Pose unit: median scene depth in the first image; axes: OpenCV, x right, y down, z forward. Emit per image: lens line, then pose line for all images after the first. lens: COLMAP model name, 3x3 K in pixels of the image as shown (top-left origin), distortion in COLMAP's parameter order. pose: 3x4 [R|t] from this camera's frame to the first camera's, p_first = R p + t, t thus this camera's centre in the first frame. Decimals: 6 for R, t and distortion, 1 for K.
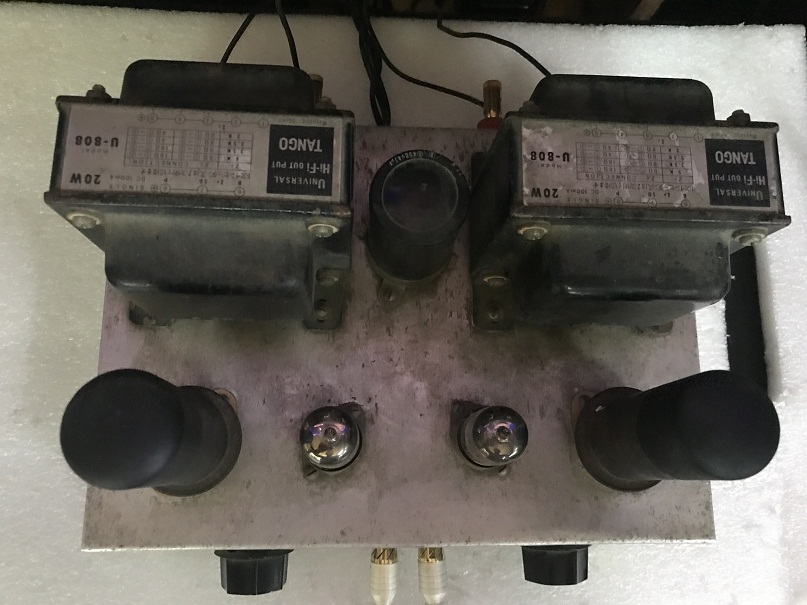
lens RADIAL K [[674.1, 0, 402.6], [0, 674.1, 306.2], [0, 0, 1]] dist [0.037777, -0.013153]
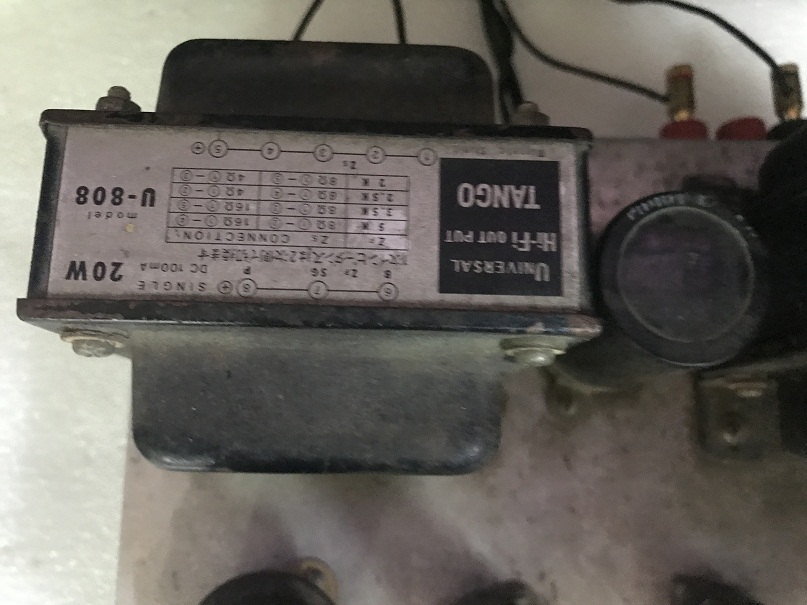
lens RADIAL K [[677.8, 0, 403.5], [0, 677.8, 302.5], [0, 0, 1]] dist [0.003725, -0.010568]
pose [[0.999760, -0.004219, -0.021510, -0.210409], [0.004615, 0.999820, 0.018392, -0.164542], [0.021429, -0.018487, 0.999599, 0.466898]]
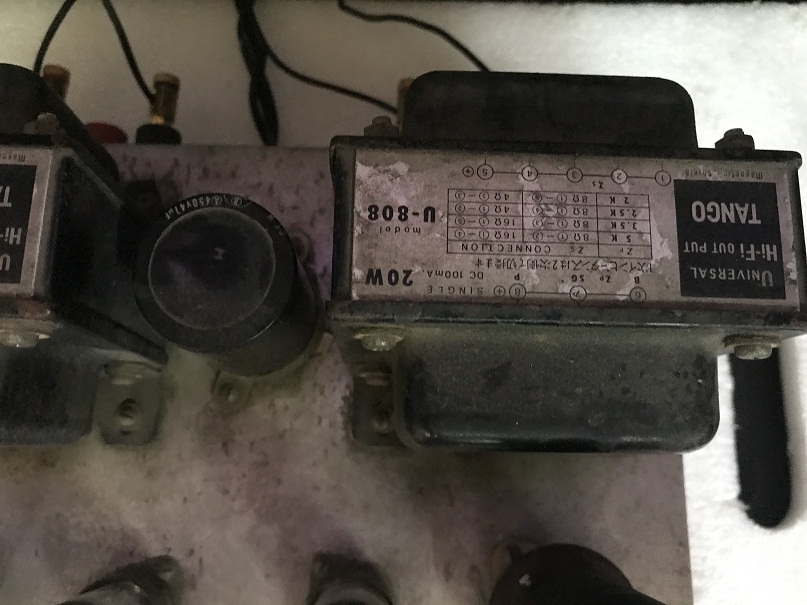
lens RADIAL K [[669.6, 0, 403.5], [0, 669.6, 302.5], [0, 0, 1]] dist [0.046188, -0.079667]
pose [[0.999063, 0.003486, -0.043139, 0.244750], [-0.003356, 0.999990, 0.003082, -0.146437], [0.043149, -0.002934, 0.999064, 0.422235]]
